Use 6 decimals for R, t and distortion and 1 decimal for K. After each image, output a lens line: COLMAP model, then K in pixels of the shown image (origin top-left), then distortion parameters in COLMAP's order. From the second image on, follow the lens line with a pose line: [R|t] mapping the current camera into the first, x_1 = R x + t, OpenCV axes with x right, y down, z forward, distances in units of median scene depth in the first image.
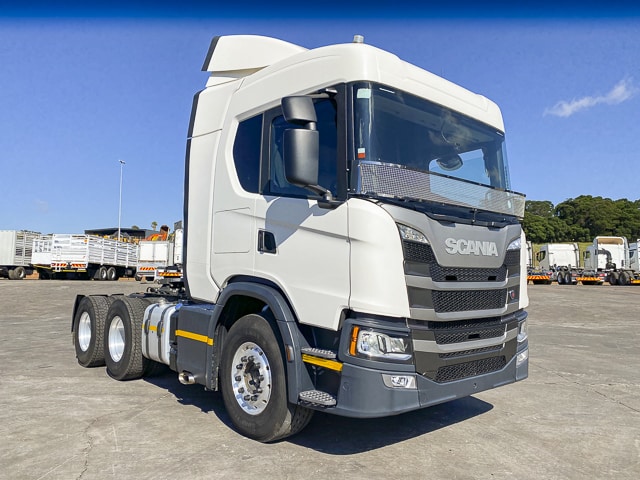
lens RADIAL K [[488.8, 0, 319.7], [0, 488.8, 238.7], [0, 0, 1]] dist [0.048566, -0.048861]
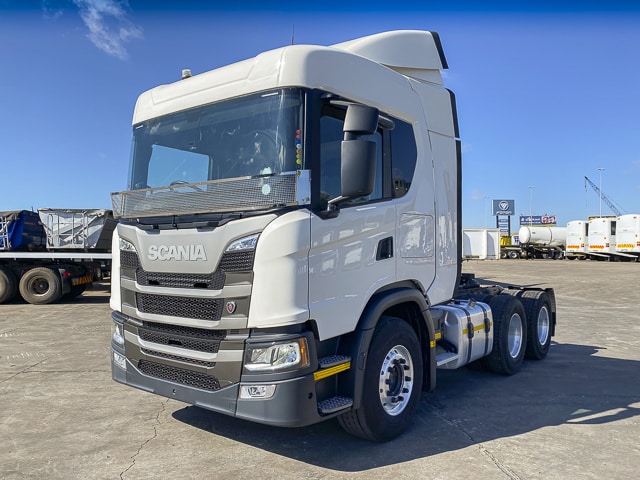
lens RADIAL K [[519.4, 0, 320.2], [0, 519.4, 241.8], [0, 0, 1]] dist [-0.004837, -0.000593]
pose [[0.189705, -0.040550, -0.981003, 1.439644], [0.063815, 0.997543, -0.028893, 0.046929], [0.979765, -0.057121, 0.191826, 1.131938]]
